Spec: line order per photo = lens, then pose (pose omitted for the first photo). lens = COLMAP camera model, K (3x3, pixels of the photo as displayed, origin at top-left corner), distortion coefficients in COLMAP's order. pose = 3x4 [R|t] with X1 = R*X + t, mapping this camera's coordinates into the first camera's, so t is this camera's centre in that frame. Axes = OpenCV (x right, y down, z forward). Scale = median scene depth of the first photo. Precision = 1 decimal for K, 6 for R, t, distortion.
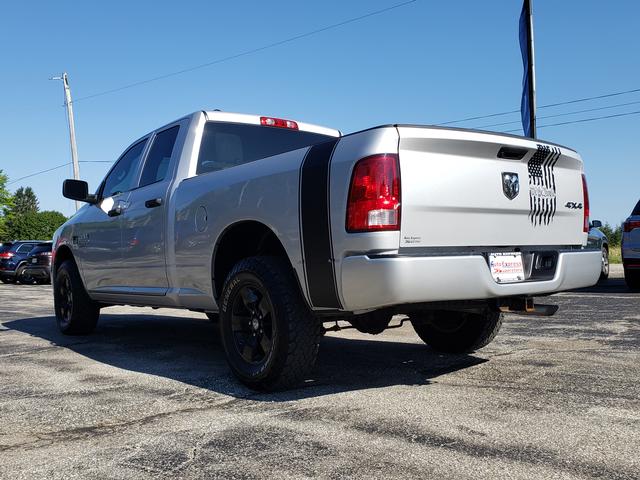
lens RADIAL K [[643.2, 0, 320.0], [0, 643.2, 240.0], [0, 0, 1]] dist [0.016425, -0.011896]
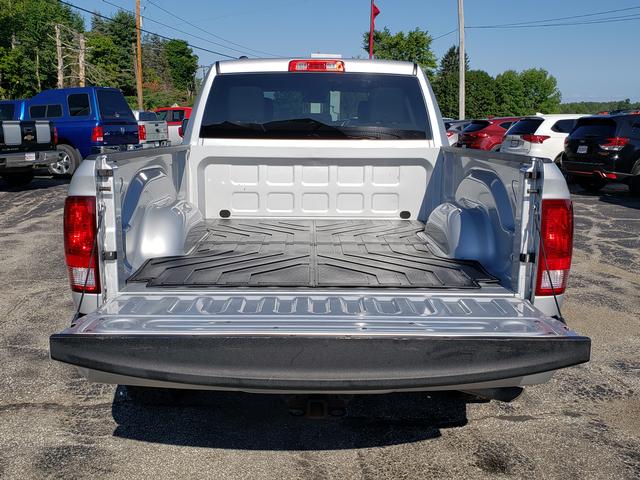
lens RADIAL K [[657.0, 0, 314.5], [0, 657.0, 243.9], [0, 0, 1]] dist [0.004842, 0.014811]
pose [[0.788905, 0.147475, -0.596556, 0.664856], [-0.011811, 0.974236, 0.225223, -0.213991], [0.614401, -0.170634, 0.770322, 0.449129]]
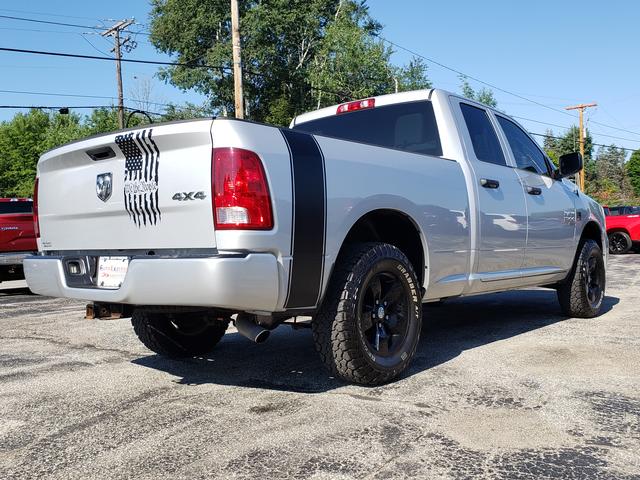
lens RADIAL K [[643.2, 0, 320.0], [0, 643.2, 240.0], [0, 0, 1]] dist [0.016425, -0.011896]
pose [[0.192968, 0.020252, -0.980996, 1.234782], [0.042869, 0.998658, 0.029049, -0.018963], [0.980268, -0.047659, 0.191841, 1.070908]]
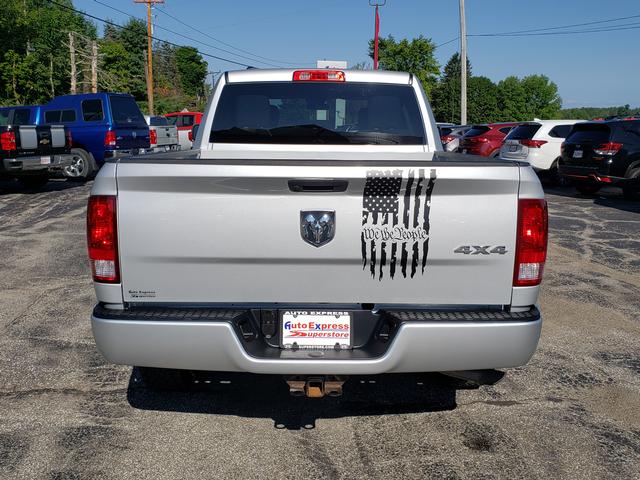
lens RADIAL K [[643.2, 0, 320.0], [0, 643.2, 240.0], [0, 0, 1]] dist [0.016425, -0.011896]
pose [[0.787827, 0.143408, -0.598969, 0.705175], [-0.013365, 0.976266, 0.216164, -0.219097], [0.615752, -0.162294, 0.771045, 0.410528]]
